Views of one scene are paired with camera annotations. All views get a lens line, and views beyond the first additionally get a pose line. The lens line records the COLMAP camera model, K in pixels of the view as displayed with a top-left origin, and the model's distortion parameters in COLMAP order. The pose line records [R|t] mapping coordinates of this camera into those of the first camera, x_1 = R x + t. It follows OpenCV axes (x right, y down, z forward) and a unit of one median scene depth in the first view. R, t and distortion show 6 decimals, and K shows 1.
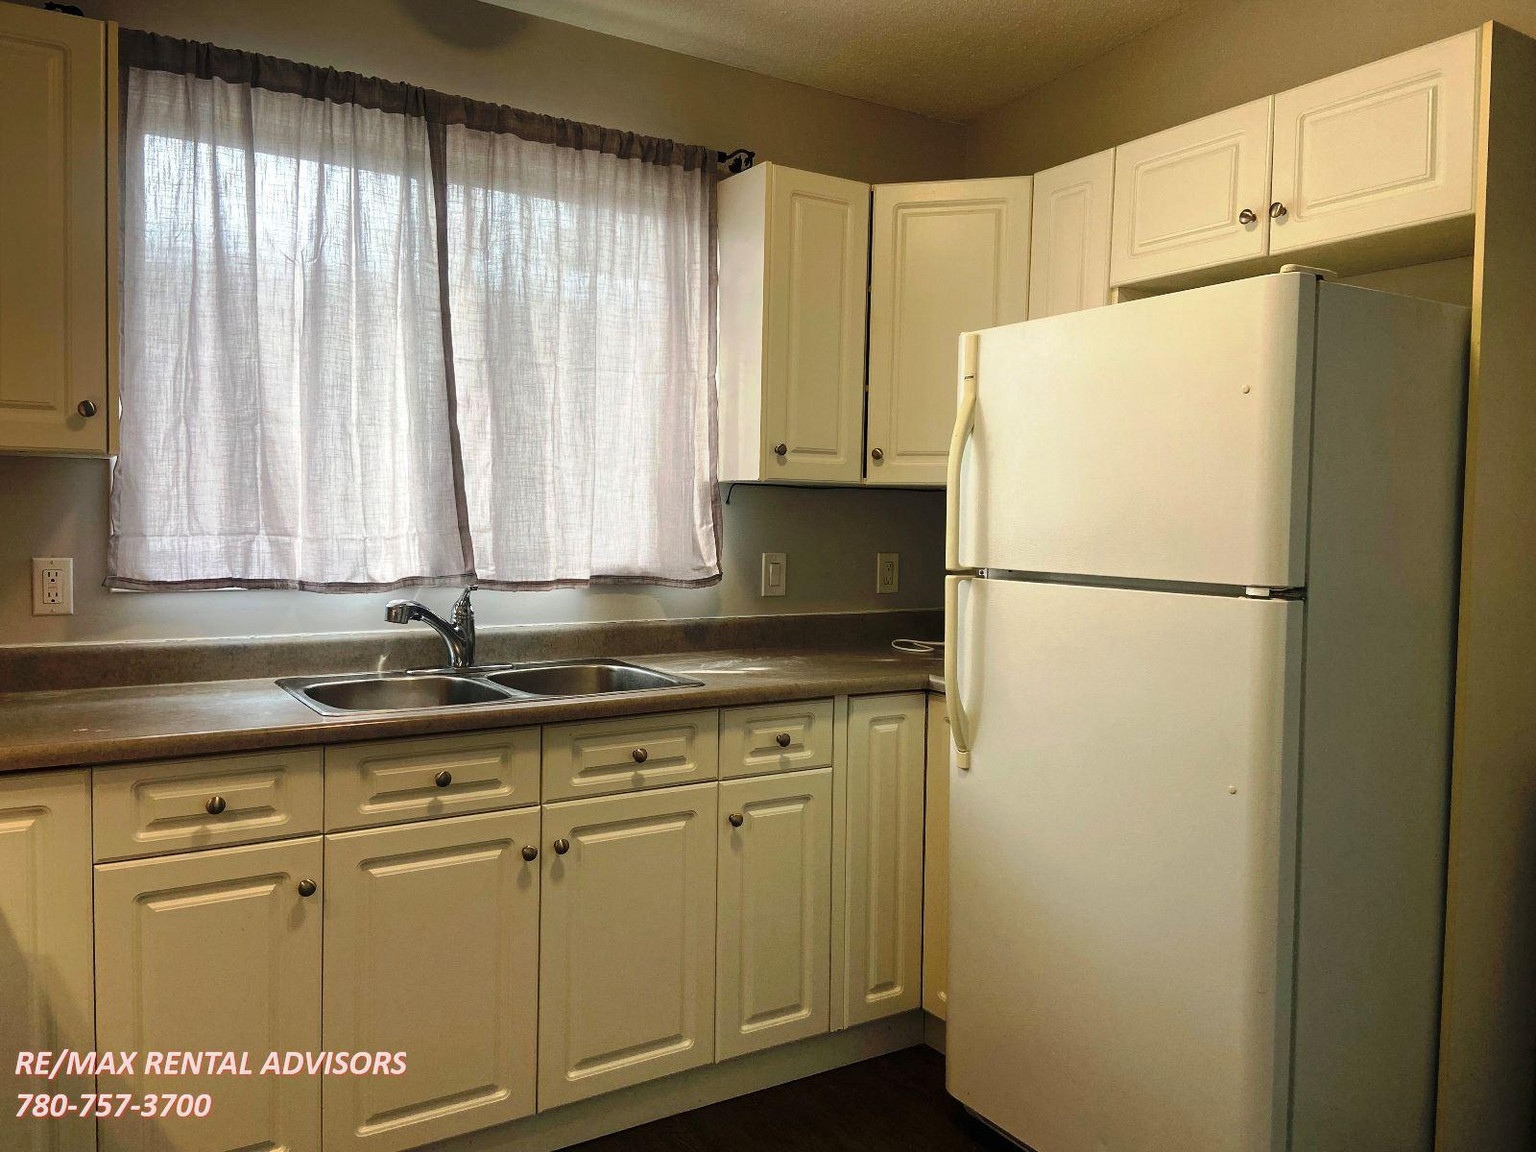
lens RADIAL K [[1147.8, 0, 759.1], [0, 1147.8, 561.1], [0, 0, 1]] dist [0.102075, -0.132813]
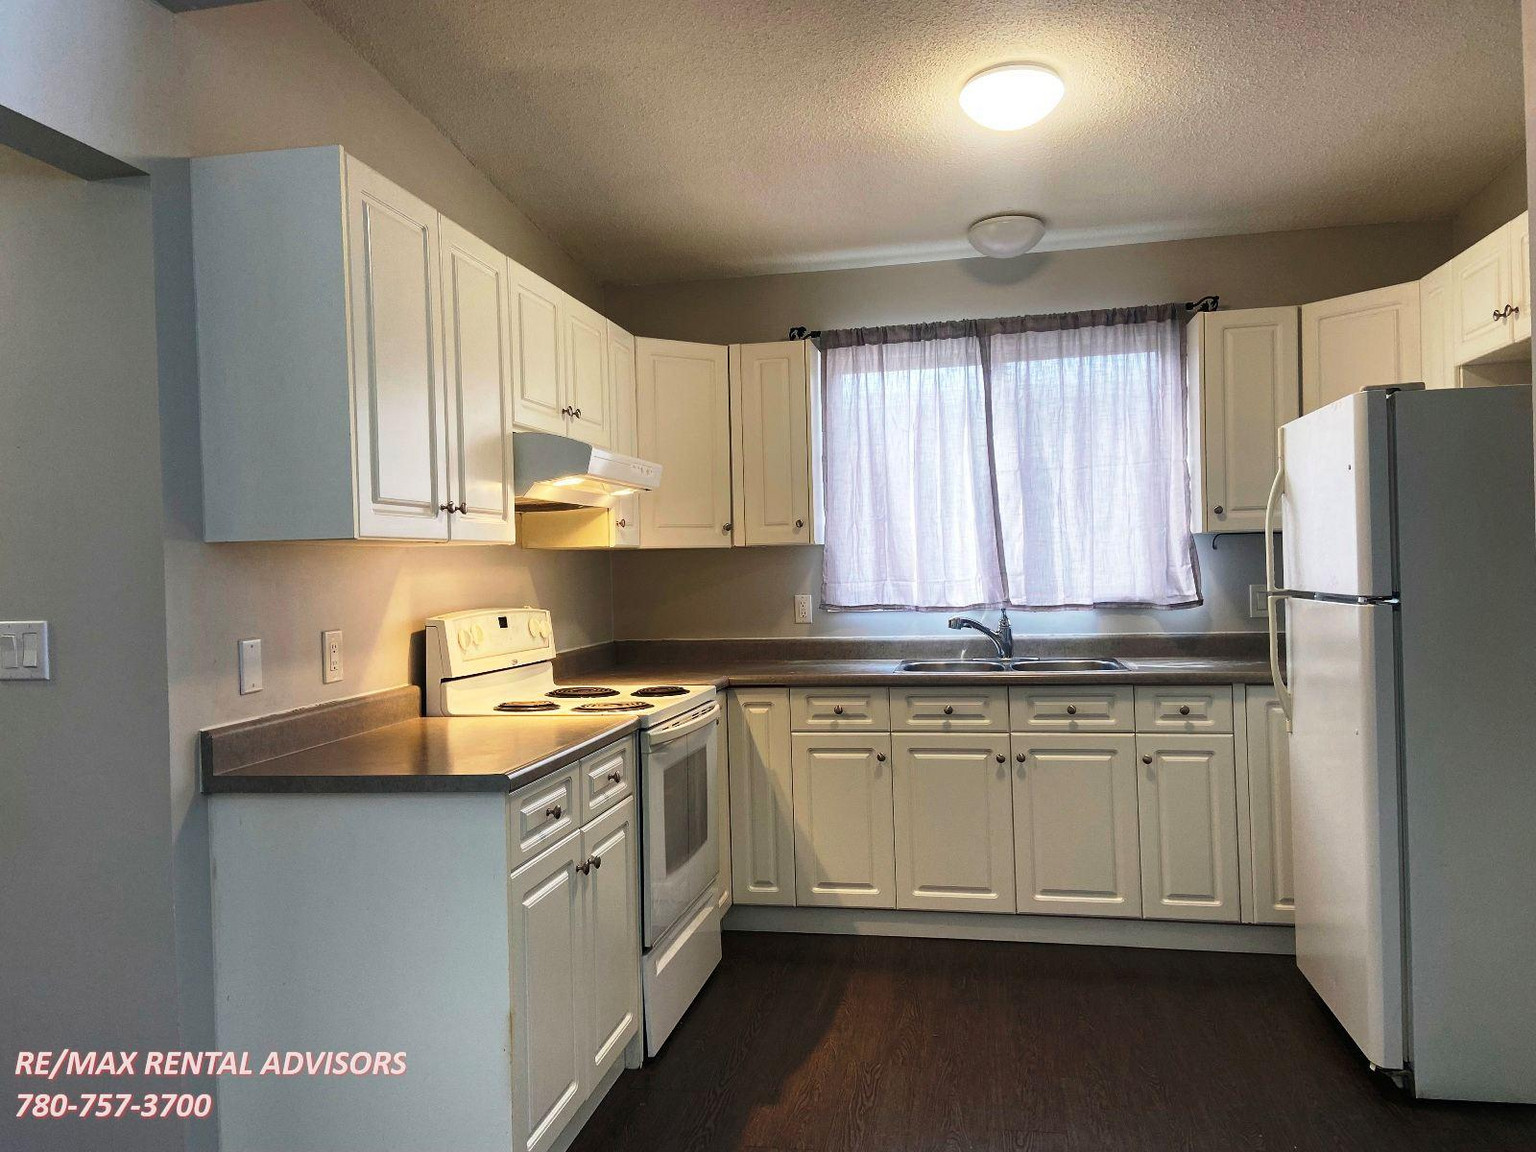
lens RADIAL K [[1147.8, 0, 759.1], [0, 1147.8, 561.1], [0, 0, 1]] dist [0.102075, -0.132813]
pose [[0.728211, -0.039233, -0.684229, 0.649095], [0.011217, 0.998909, -0.045338, 0.025721], [0.685261, 0.025341, 0.727856, -0.461739]]
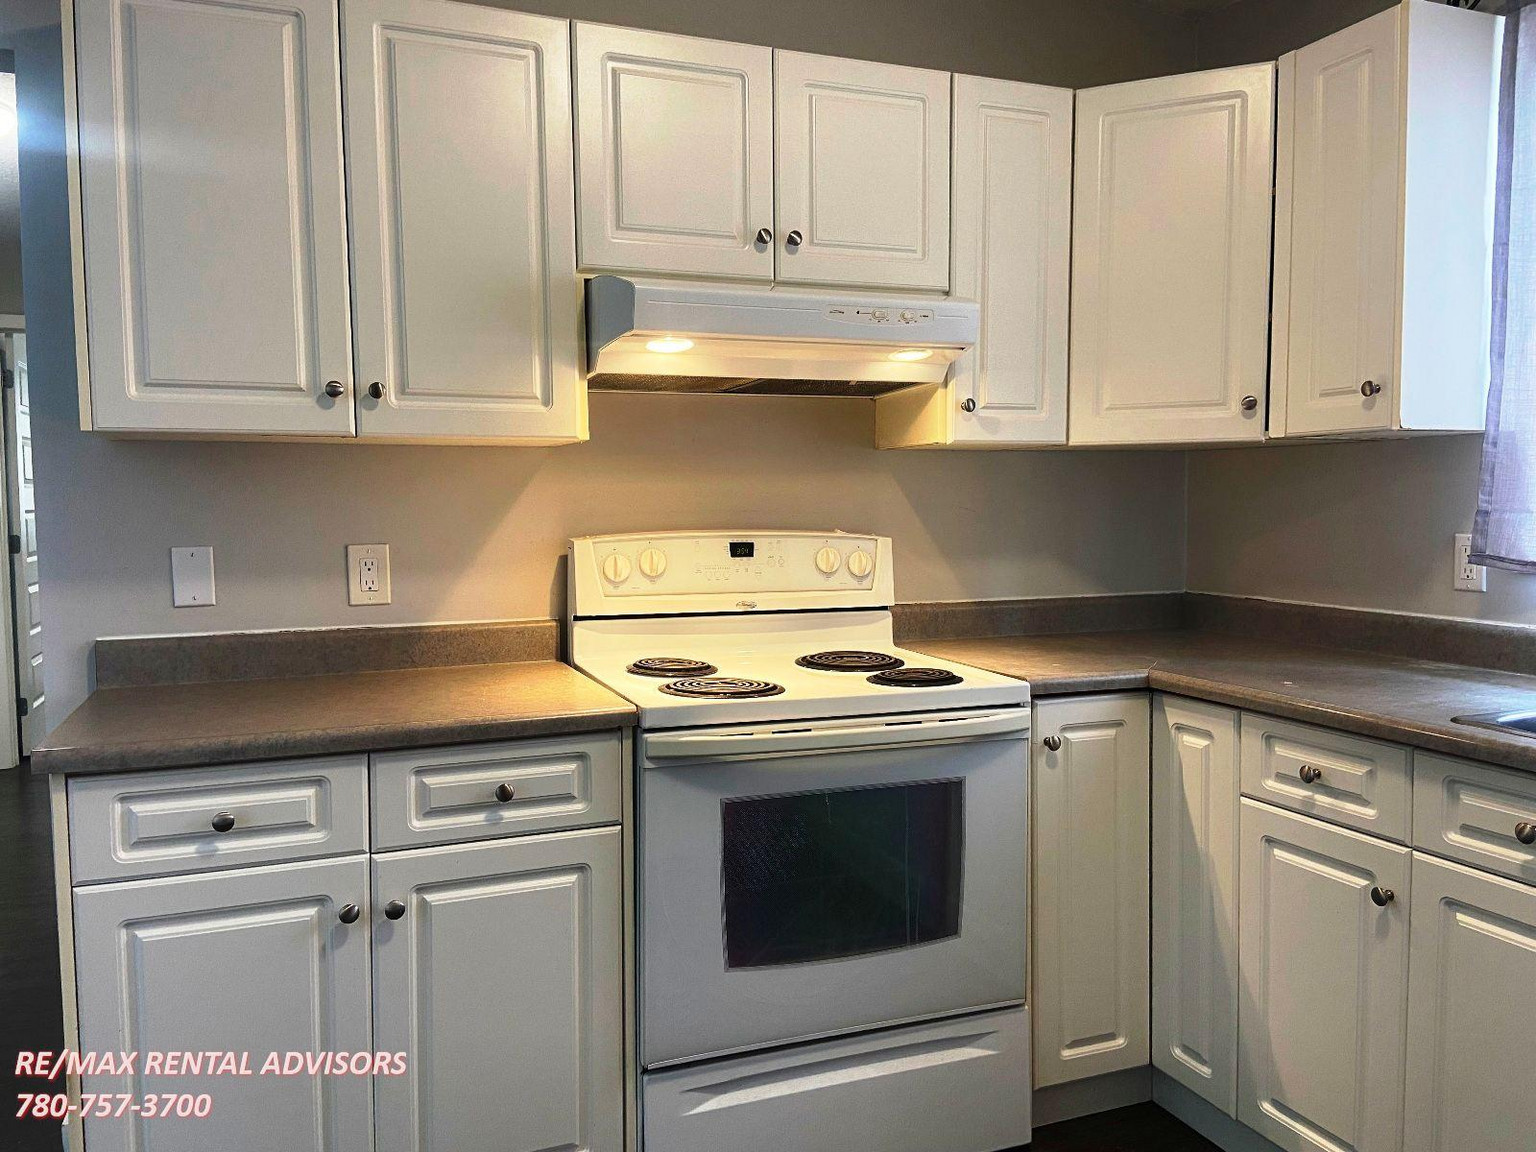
lens RADIAL K [[1147.8, 0, 759.1], [0, 1147.8, 561.1], [0, 0, 1]] dist [0.102075, -0.132813]
pose [[-0.184964, 0.036675, -0.982061, 0.462474], [-0.035692, 0.998393, 0.044008, -0.002094], [0.982097, 0.043192, -0.183358, 0.539539]]
